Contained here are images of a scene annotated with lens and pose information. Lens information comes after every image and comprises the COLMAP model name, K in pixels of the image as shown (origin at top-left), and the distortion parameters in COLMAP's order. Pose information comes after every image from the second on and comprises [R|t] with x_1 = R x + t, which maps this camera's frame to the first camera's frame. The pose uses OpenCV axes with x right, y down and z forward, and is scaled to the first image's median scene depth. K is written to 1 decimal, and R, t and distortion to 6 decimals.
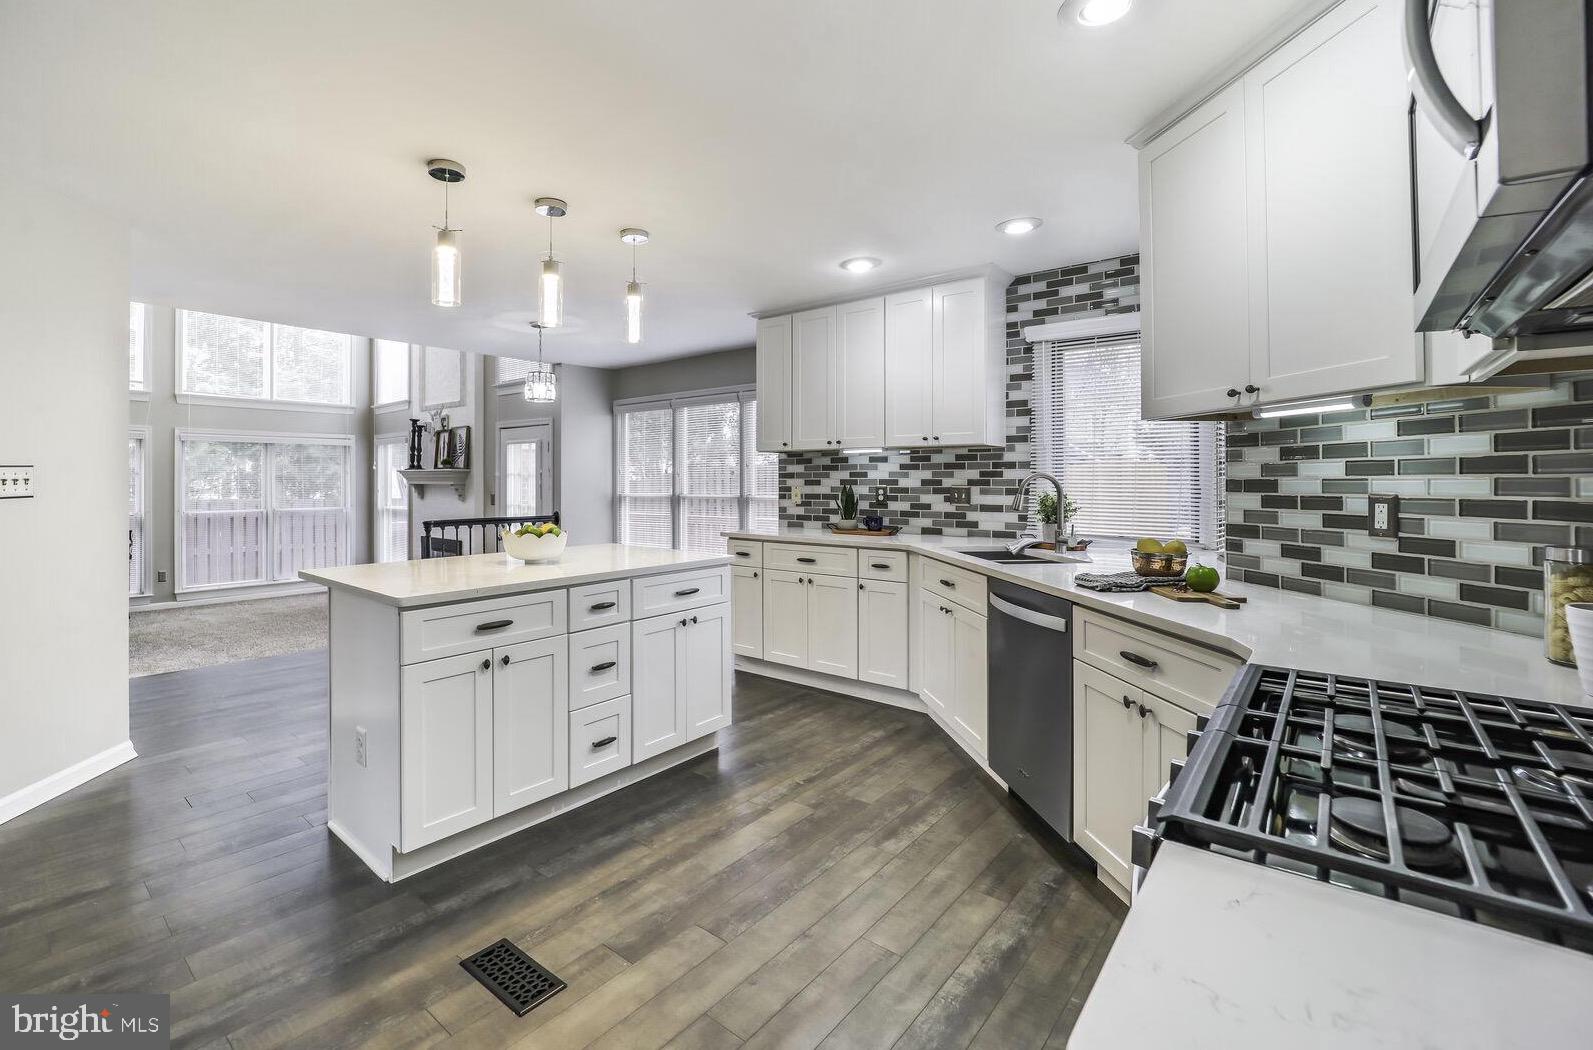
lens RADIAL K [[699.2, 0, 724.7], [0, 699.2, 475.4], [0, 0, 1]] dist [-0.024598, -0.000392]
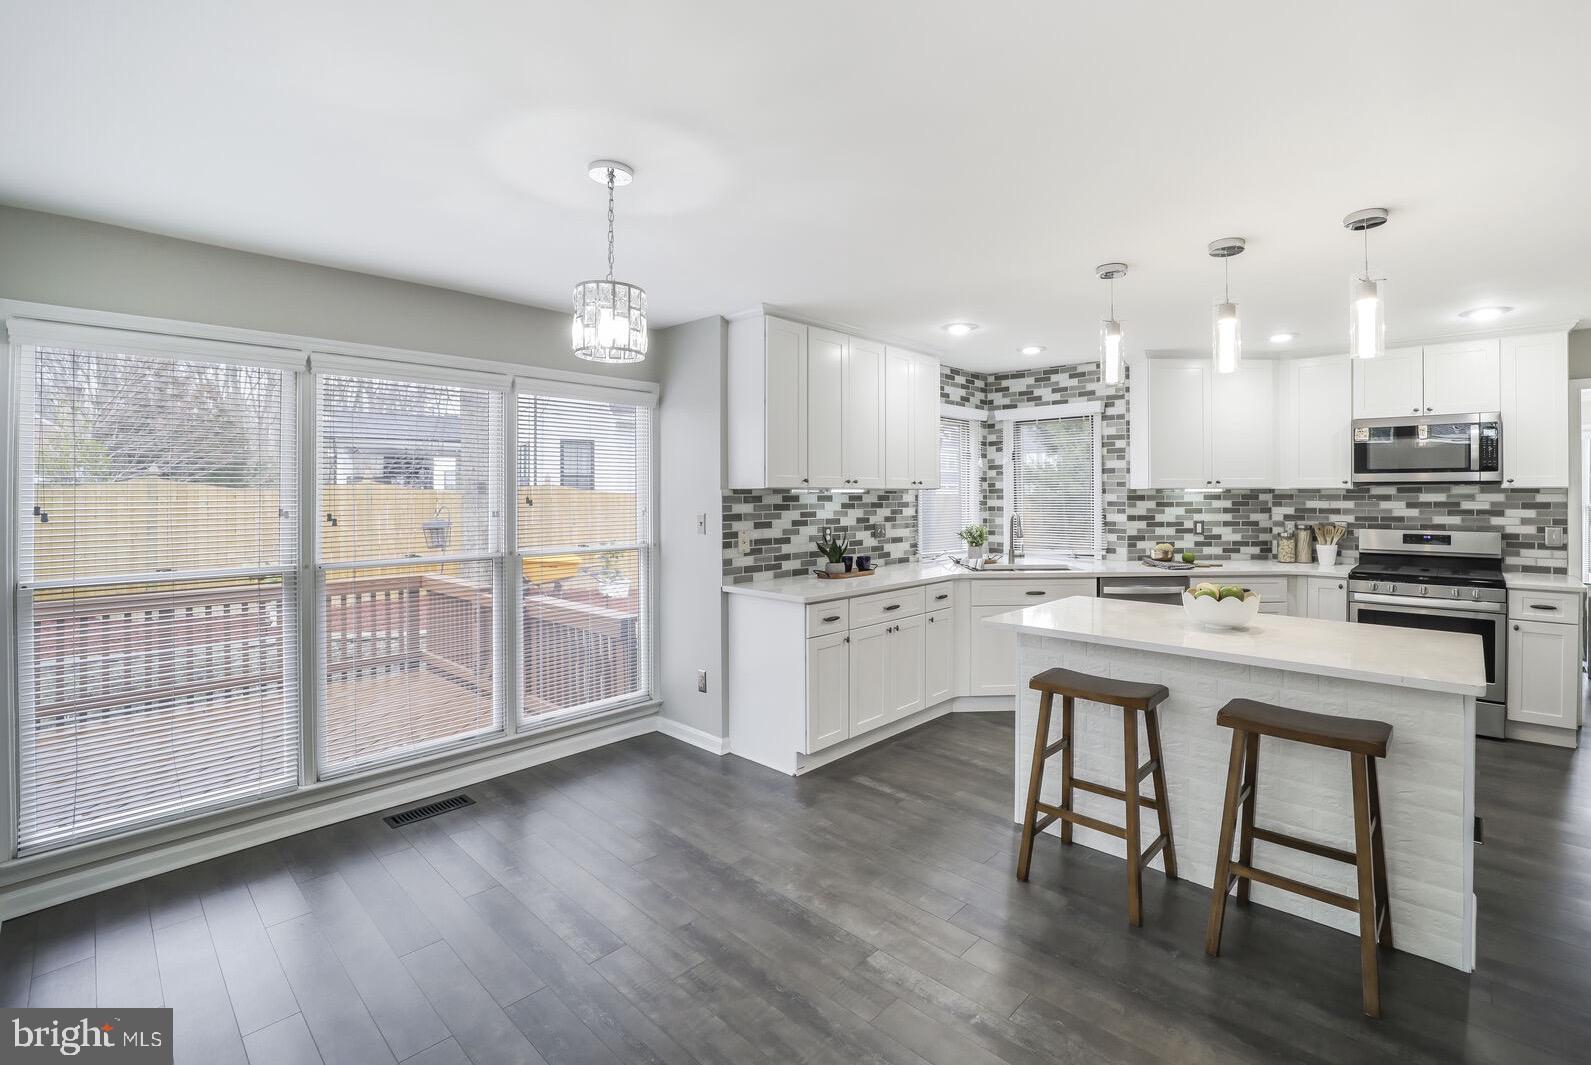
lens RADIAL K [[701.2, 0, 864.1], [0, 701.2, 493.9], [0, 0, 1]] dist [-0.019248, -0.000344]
pose [[-0.009534, 0.001269, 0.999954, -0.847463], [-0.004725, 0.999988, -0.001315, -0.031576], [-0.999943, -0.004738, -0.009528, 1.064537]]
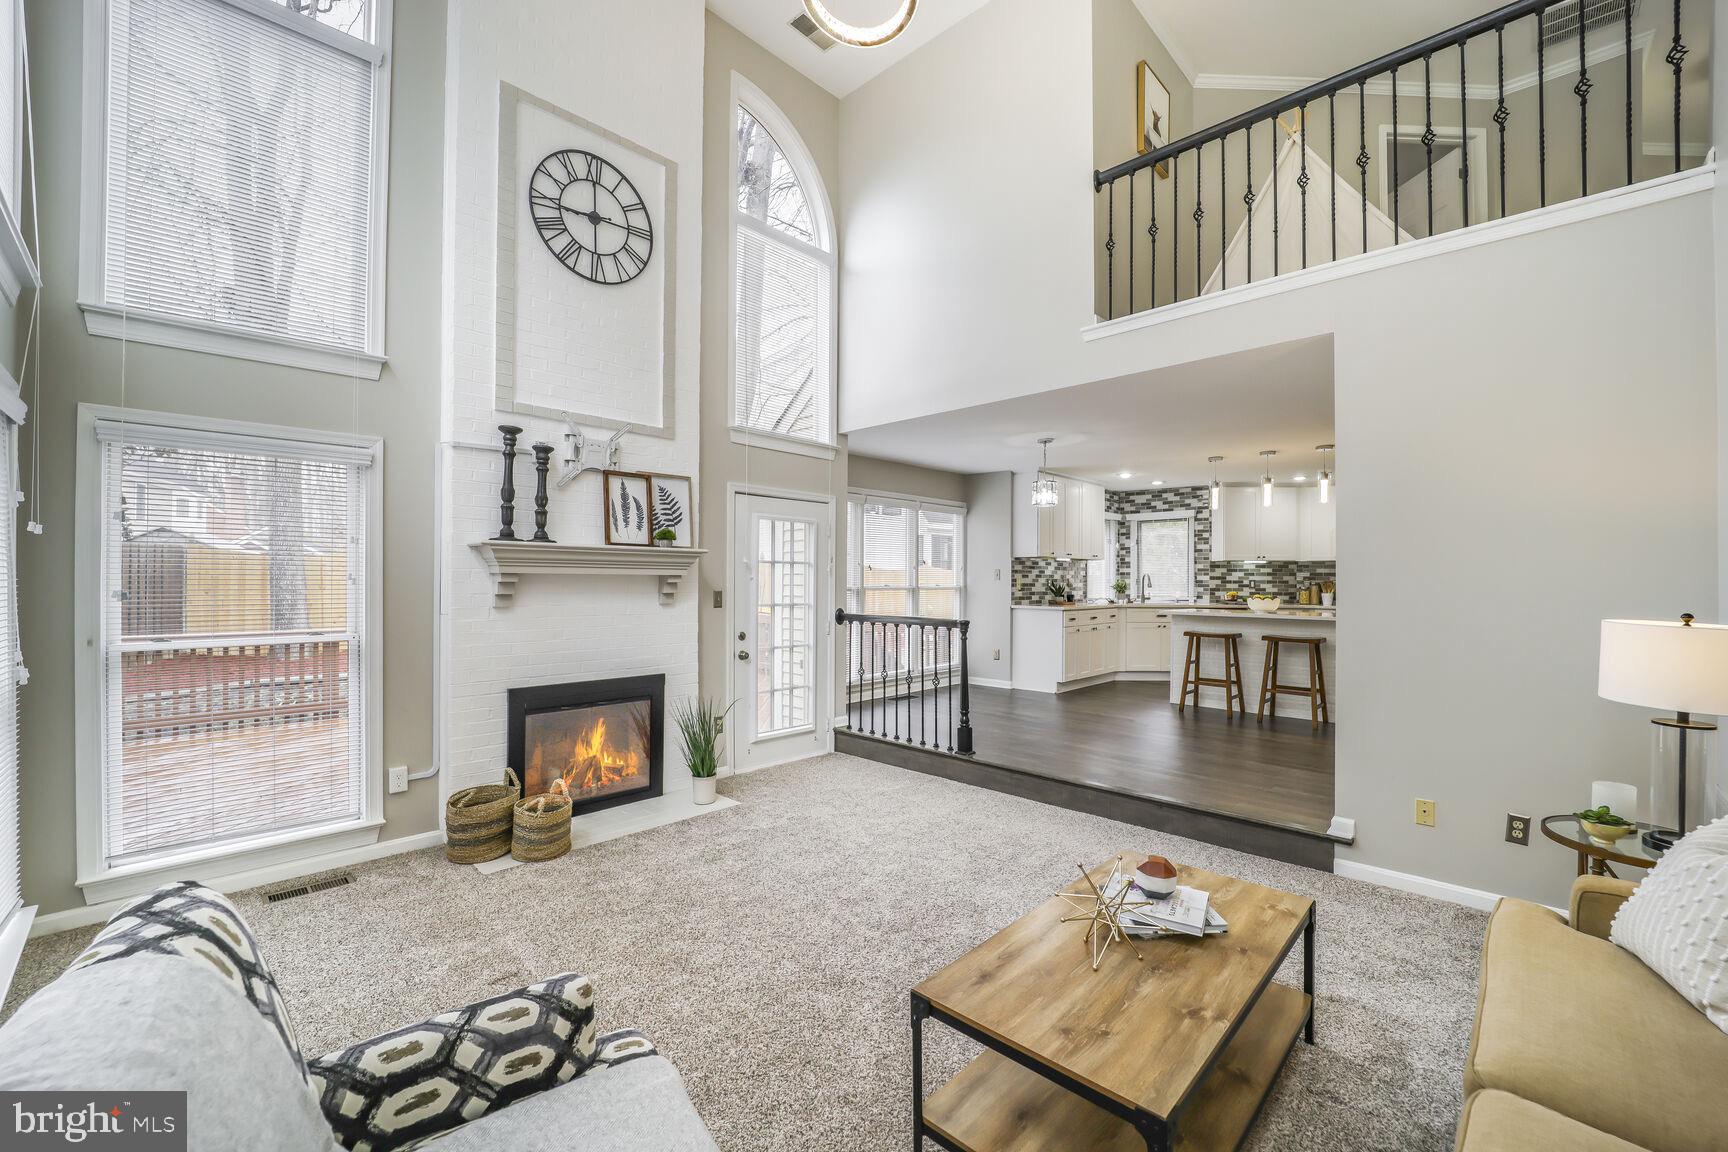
lens RADIAL K [[704.0, 0, 864.0], [0, 704.0, 576.0], [0, 0, 1]] dist [-0.015487, 0.000051]
pose [[0.042054, 0.005743, 0.999099, -1.824753], [-0.013277, 0.999898, -0.005189, 0.027912], [-0.999027, -0.013046, 0.042126, 1.564828]]
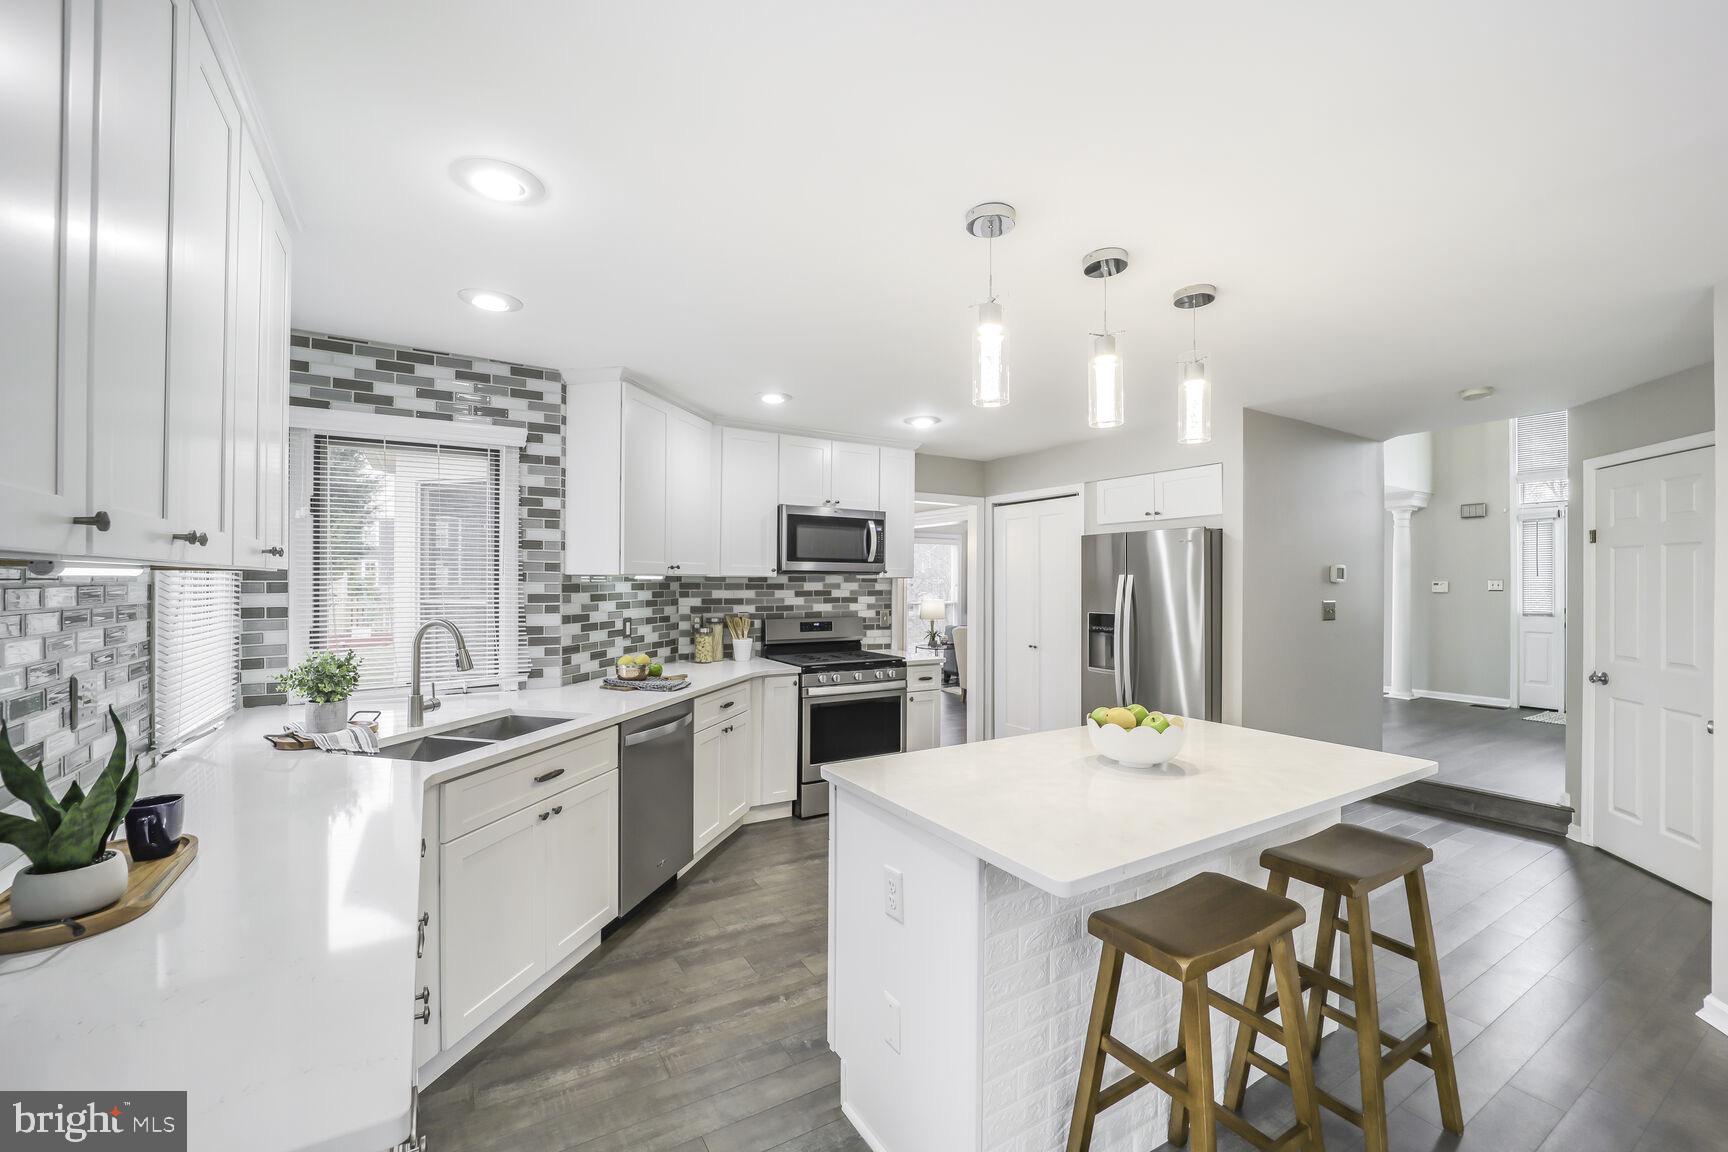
lens RADIAL K [[706.9, 0, 864.0], [0, 706.9, 576.0], [0, 0, 1]] dist [-0.019065, 0.000052]
pose [[-0.957165, -0.001368, 0.289541, -0.157538], [-0.005419, 0.999898, -0.013190, -0.033640], [-0.289493, -0.014194, -0.957075, 1.259247]]
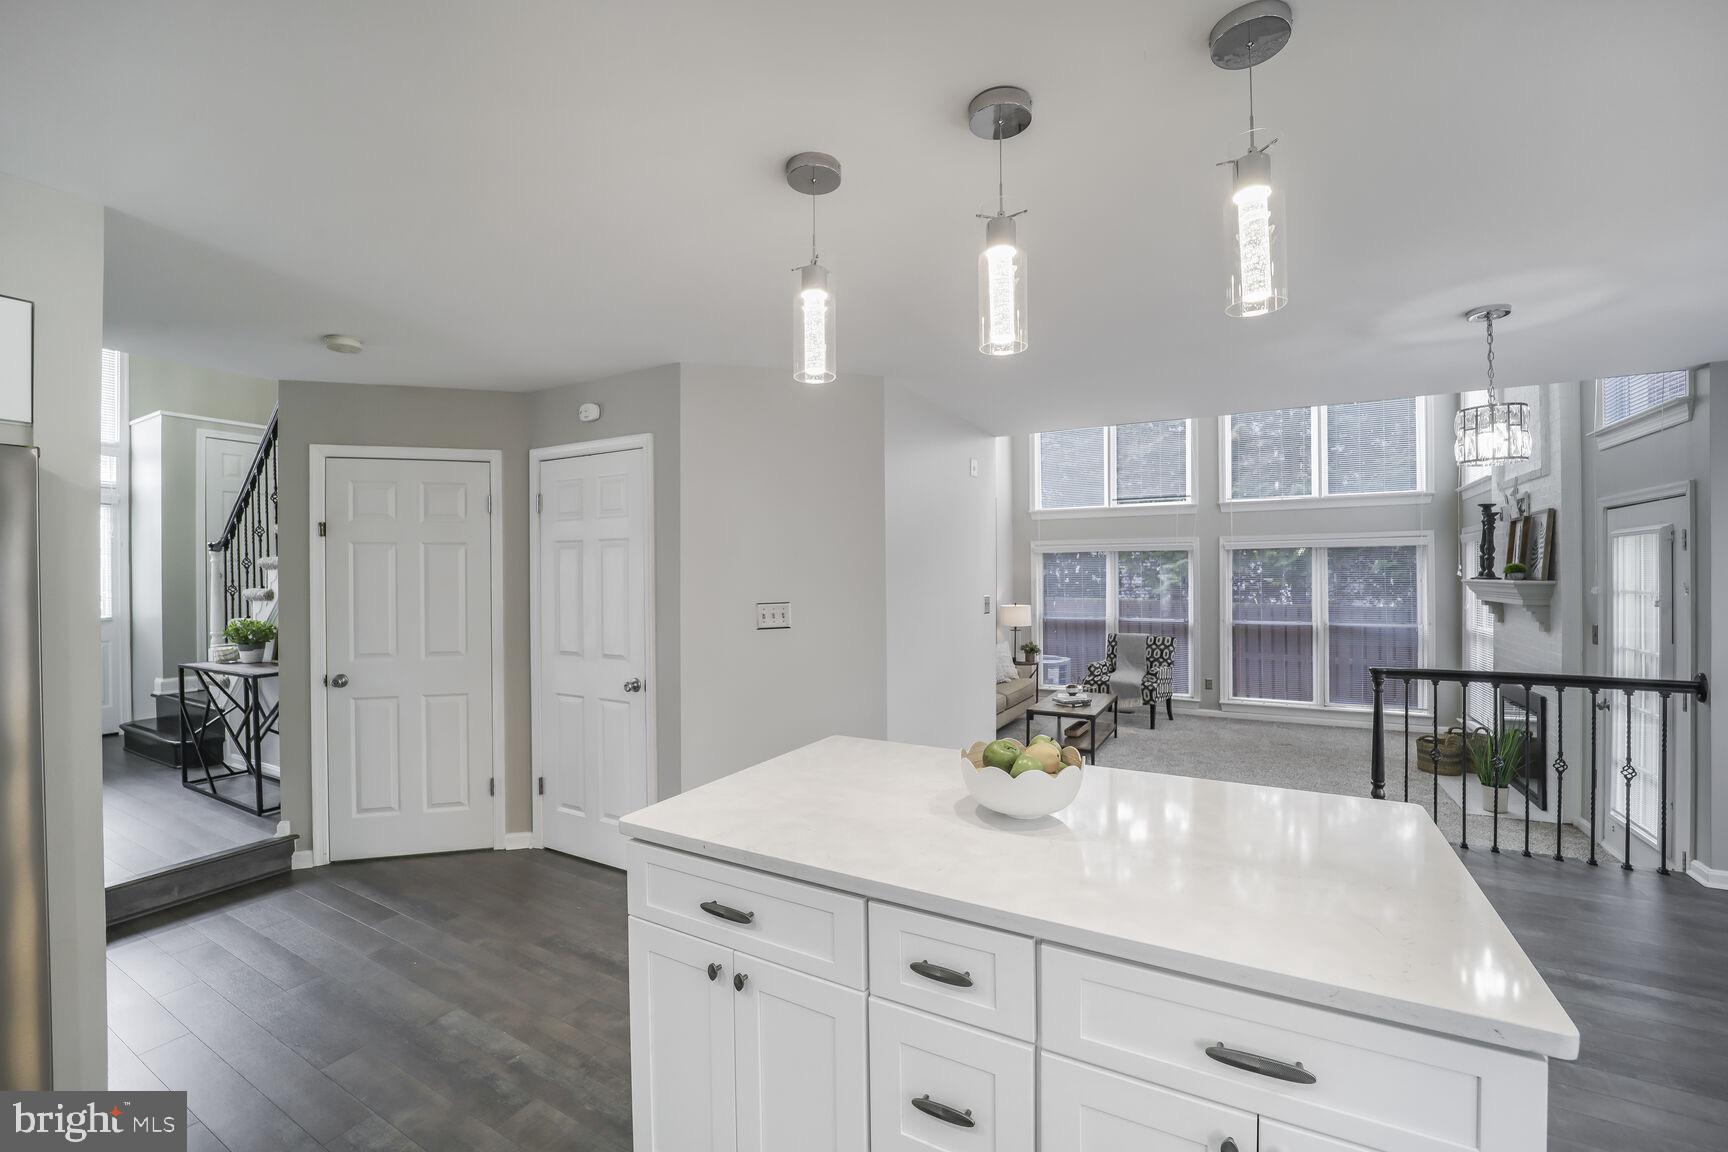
lens RADIAL K [[696.8, 0, 844.5], [0, 696.8, 579.2], [0, 0, 1]] dist [-0.023272, -0.000040]
pose [[0.210539, -0.000475, -0.977585, 0.143936], [0.012524, 0.999919, 0.002212, -0.036451], [0.977505, -0.012709, 0.210528, 0.536847]]
